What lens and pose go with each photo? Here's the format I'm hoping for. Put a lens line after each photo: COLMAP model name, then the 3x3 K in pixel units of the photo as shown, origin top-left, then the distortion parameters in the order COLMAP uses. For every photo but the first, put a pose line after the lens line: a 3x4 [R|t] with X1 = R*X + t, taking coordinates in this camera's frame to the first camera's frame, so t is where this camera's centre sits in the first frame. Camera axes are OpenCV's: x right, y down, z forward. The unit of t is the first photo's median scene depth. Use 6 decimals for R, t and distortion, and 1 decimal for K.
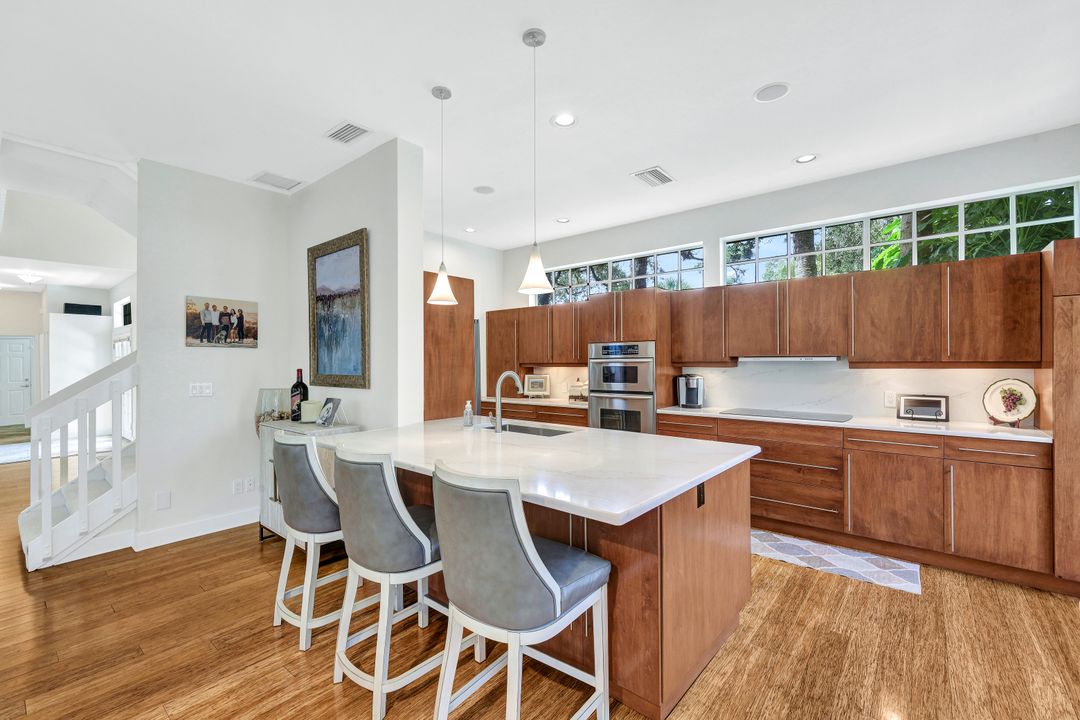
lens RADIAL K [[461.1, 0, 538.2], [0, 461.1, 361.8], [0, 0, 1]] dist [-0.007192, -0.000468]
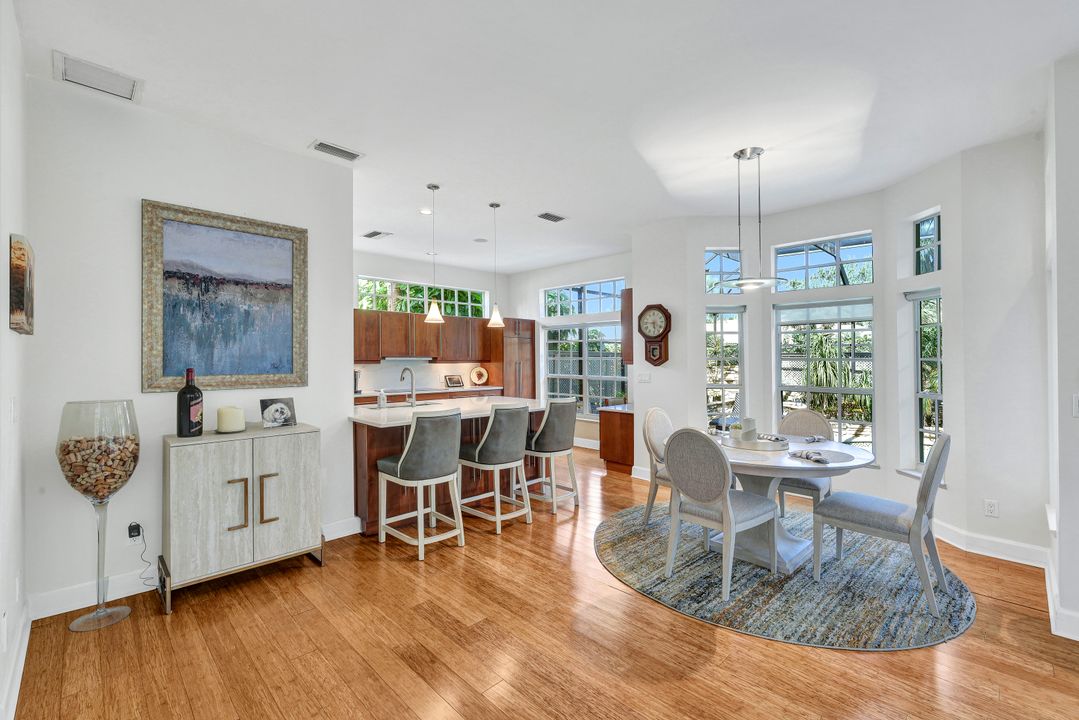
lens RADIAL K [[460.7, 0, 545.3], [0, 460.7, 356.7], [0, 0, 1]] dist [-0.007192, -0.000468]
pose [[0.088414, 0.008669, 0.996046, -1.224564], [-0.000561, 0.999962, -0.008653, 0.001194], [-0.996084, 0.000206, 0.088415, 0.347132]]
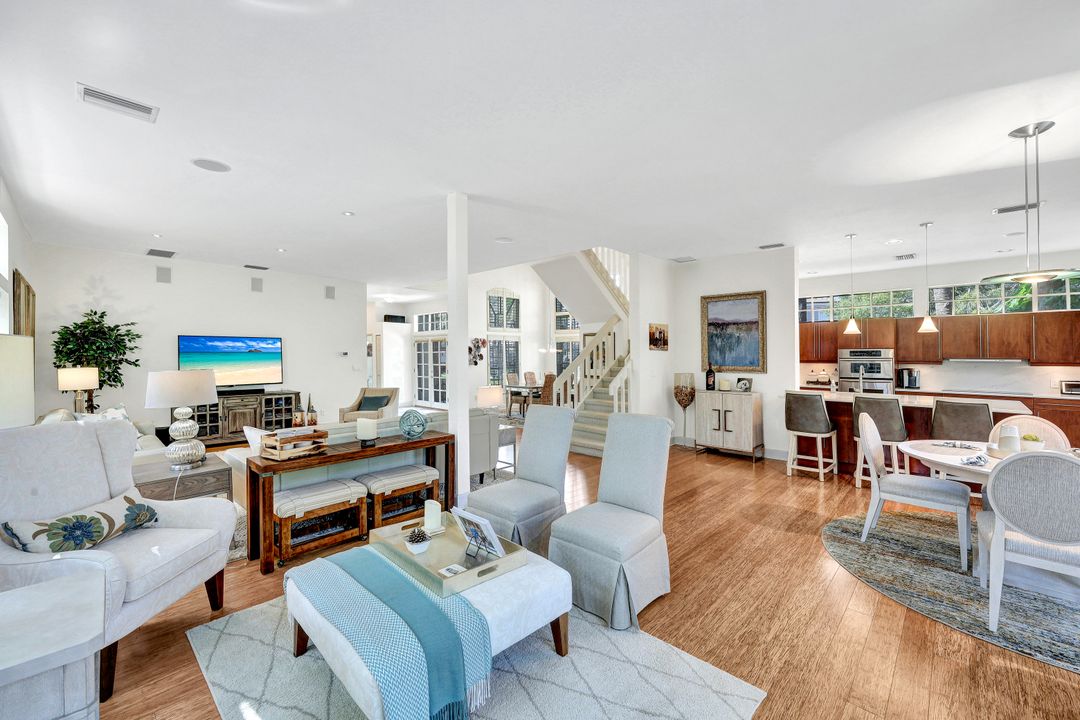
lens RADIAL K [[436.0, 0, 536.9], [0, 436.0, 348.3], [0, 0, 1]] dist [0.001107, -0.000319]
pose [[0.997677, 0.009377, -0.067478, -1.102543], [-0.010734, 0.999747, -0.019774, -0.000056], [0.067276, 0.020452, 0.997525, -0.812690]]
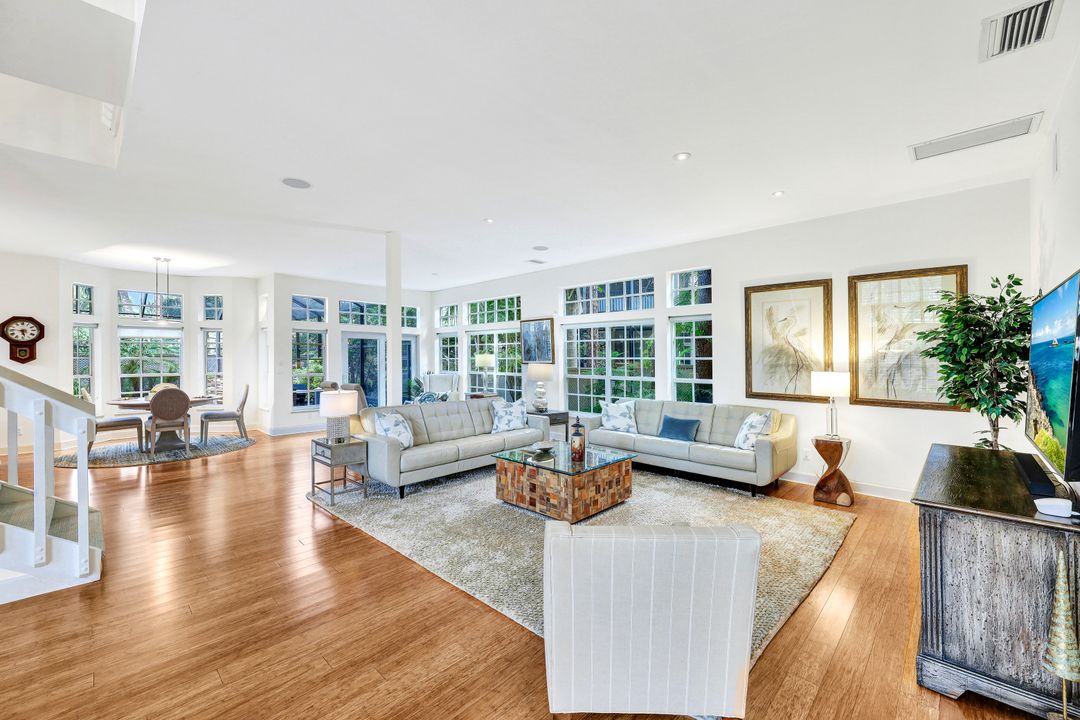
lens RADIAL K [[436.0, 0, 535.2], [0, 436.0, 359.4], [0, 0, 1]] dist [0.001107, -0.000319]
pose [[-0.997000, 0.007684, 0.077013, -1.951459], [0.008245, 0.999942, 0.006962, 0.004590], [-0.076955, 0.007576, -0.997006, 1.696793]]
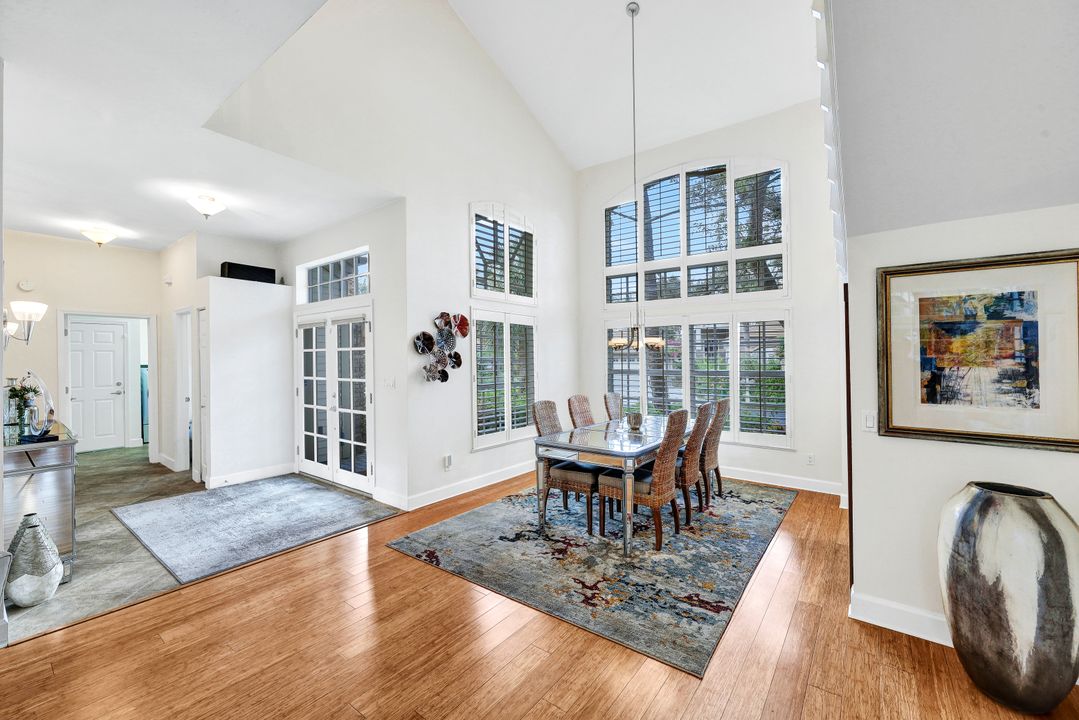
lens RADIAL K [[435.6, 0, 539.5], [0, 435.6, 355.5], [0, 0, 1]] dist [0.001107, -0.000319]
pose [[0.998850, 0.005146, 0.047659, -1.515714], [-0.004570, 0.999915, -0.012201, 0.006224], [-0.047718, 0.011970, 0.998789, 0.942912]]
